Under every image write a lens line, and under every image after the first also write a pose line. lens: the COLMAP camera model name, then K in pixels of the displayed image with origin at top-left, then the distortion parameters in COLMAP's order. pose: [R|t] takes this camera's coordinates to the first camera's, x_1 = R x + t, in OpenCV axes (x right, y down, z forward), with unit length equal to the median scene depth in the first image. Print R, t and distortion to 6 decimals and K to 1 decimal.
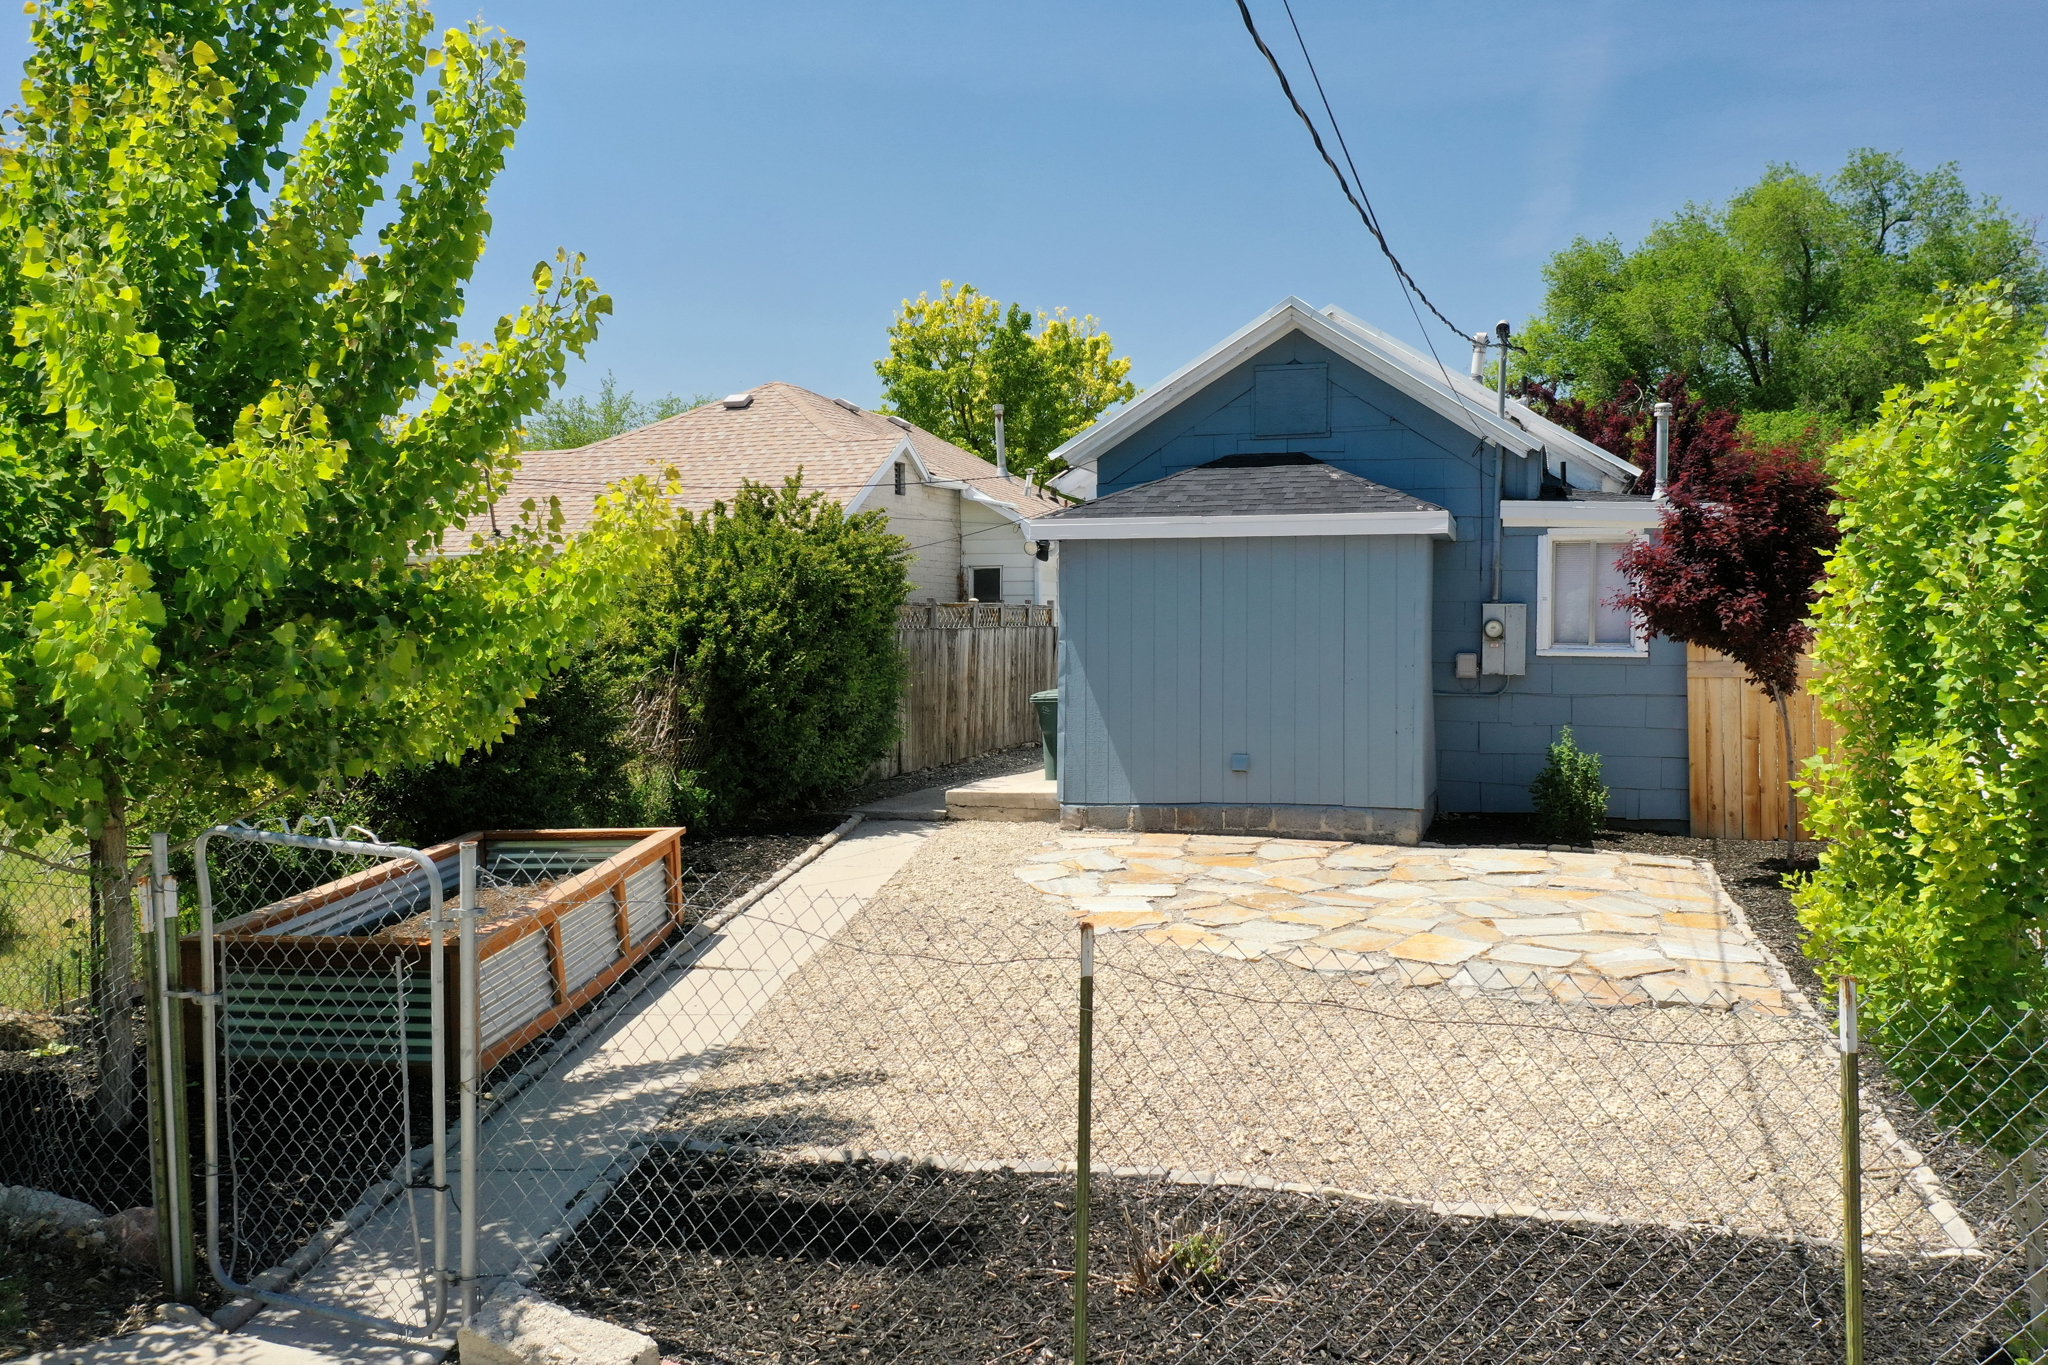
lens RADIAL K [[1672.0, 0, 1024.0], [0, 1672.0, 682.5], [0, 0, 1]] dist [-0.002216, 0.002545]
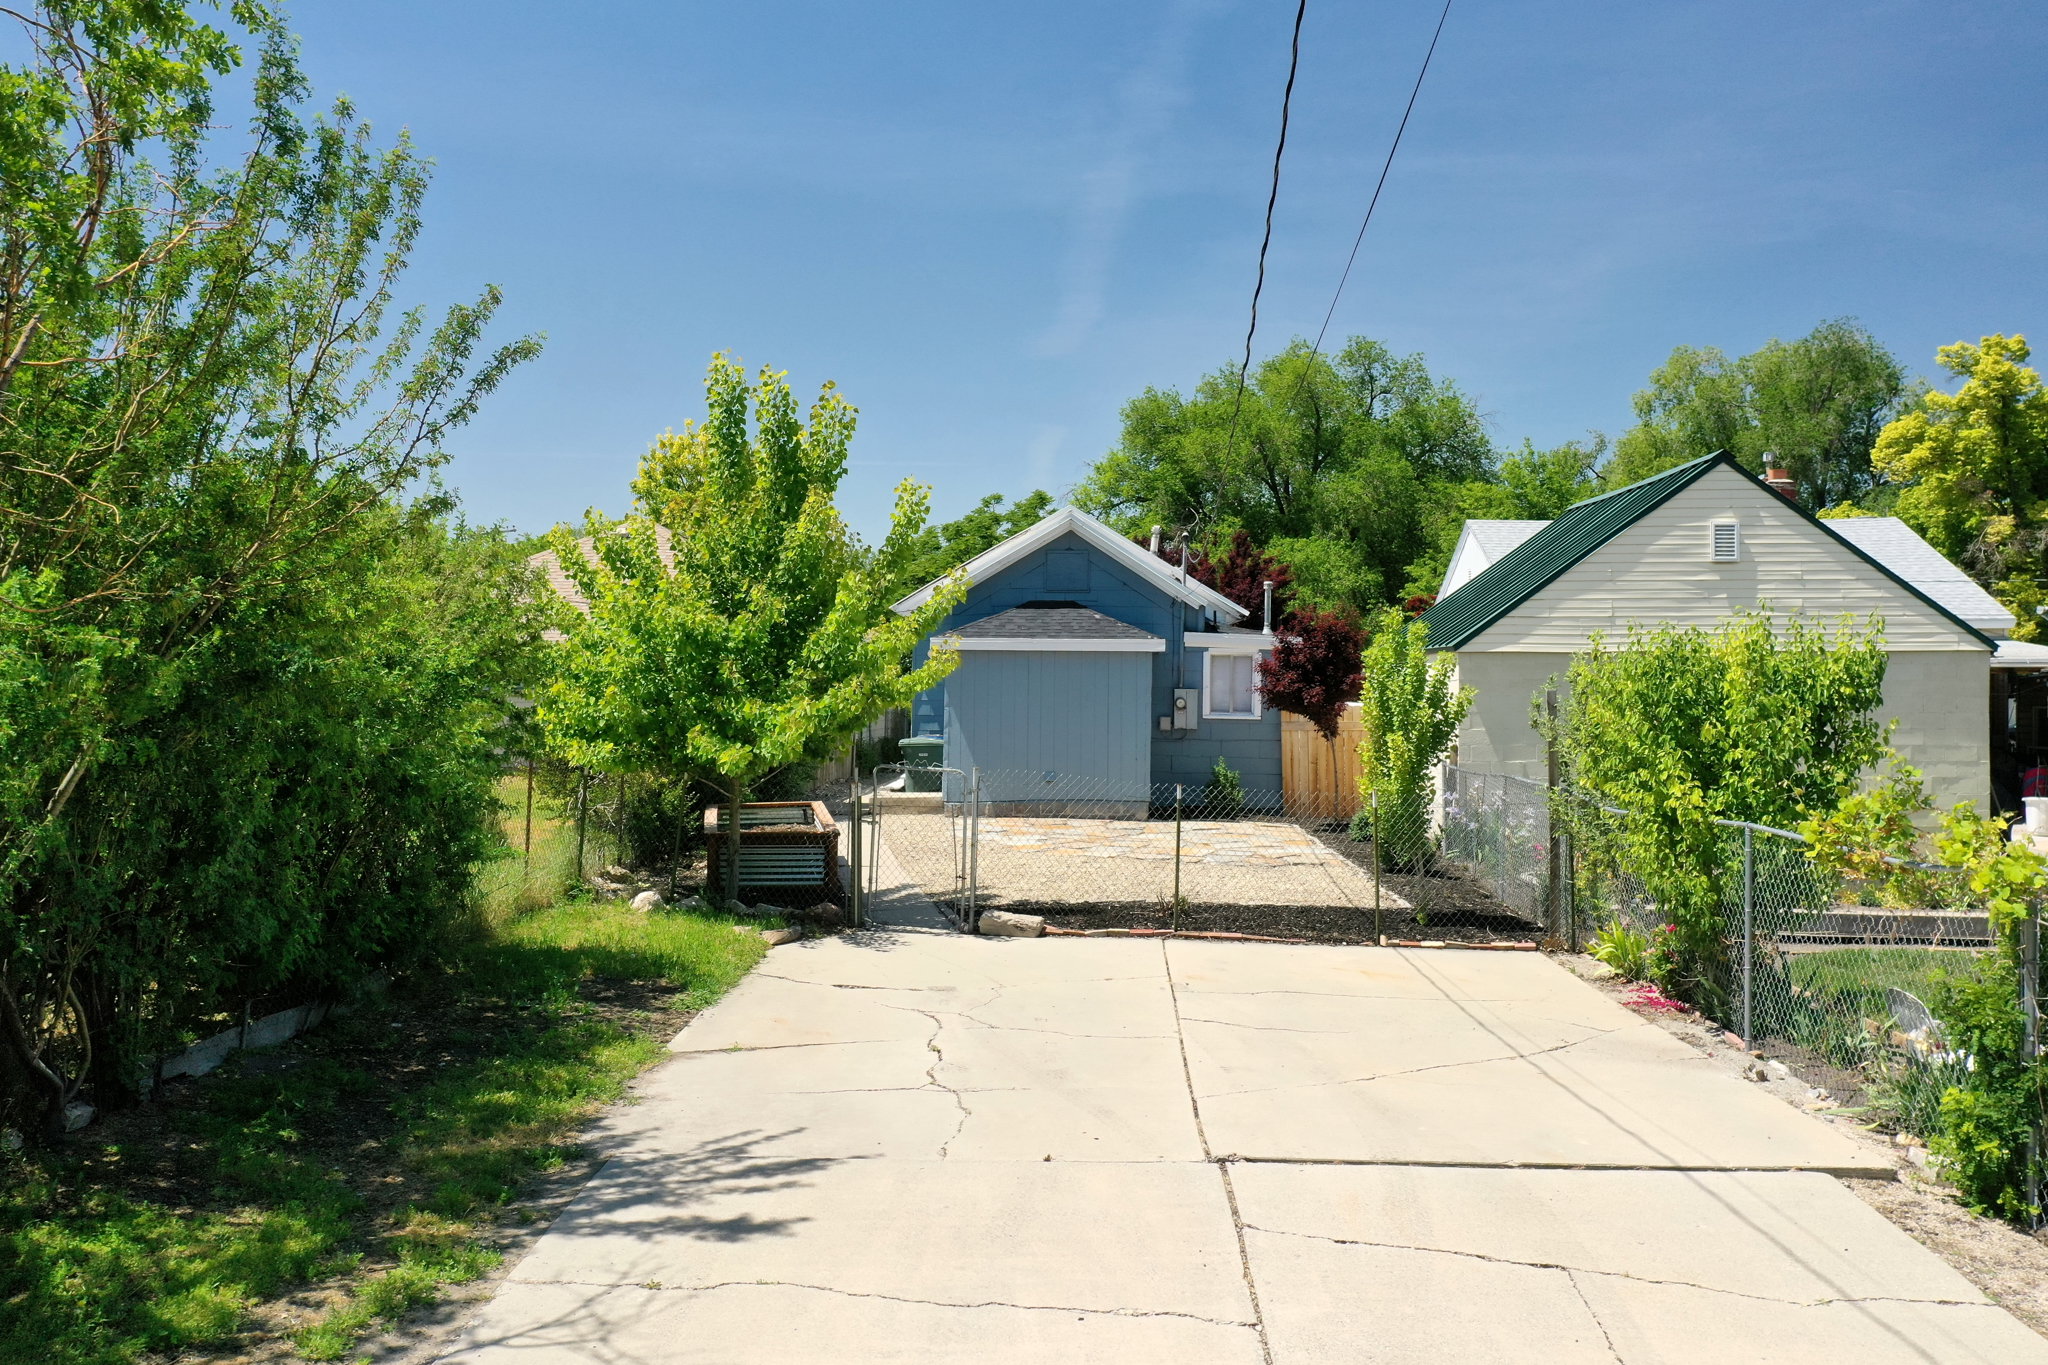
lens RADIAL K [[1672.0, 0, 1024.0], [0, 1672.0, 682.5], [0, 0, 1]] dist [-0.002216, 0.002545]
pose [[0.963953, 0.013187, 0.265745, -0.355975], [-0.001576, 0.999037, -0.043856, 0.024584], [-0.266067, 0.041857, 0.963045, -0.681296]]
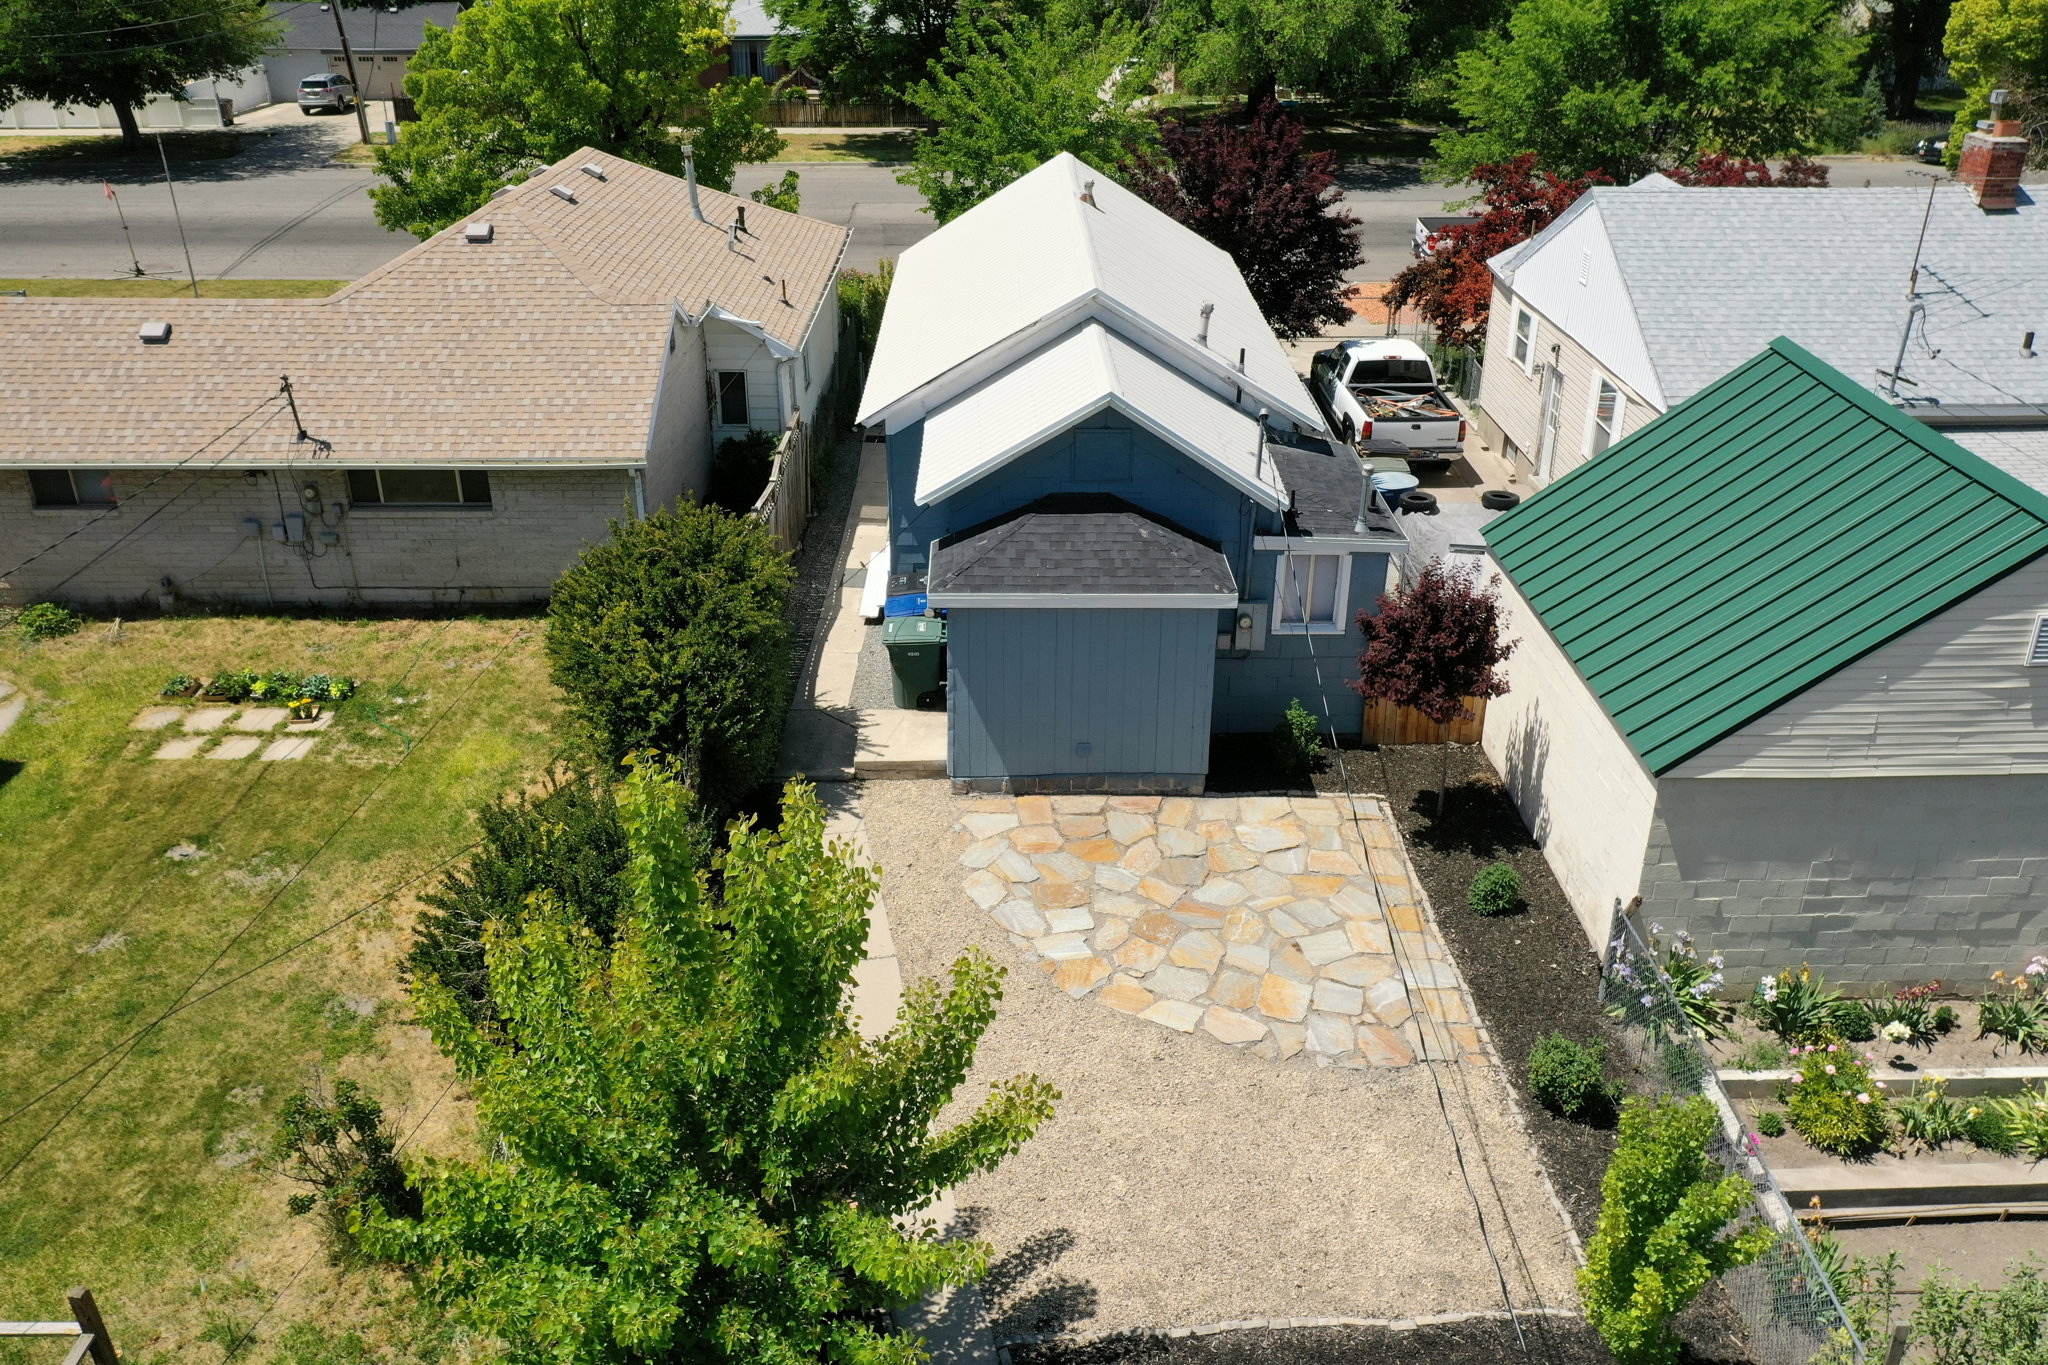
lens RADIAL K [[1679.8, 0, 1024.0], [0, 1679.8, 682.5], [0, 0, 1]] dist [0.002177, 0.005049]
pose [[0.950566, -0.130611, 0.281718, -0.296953], [0.004311, 0.912701, 0.408605, -0.556925], [-0.310493, -0.387191, 0.868146, -0.186137]]
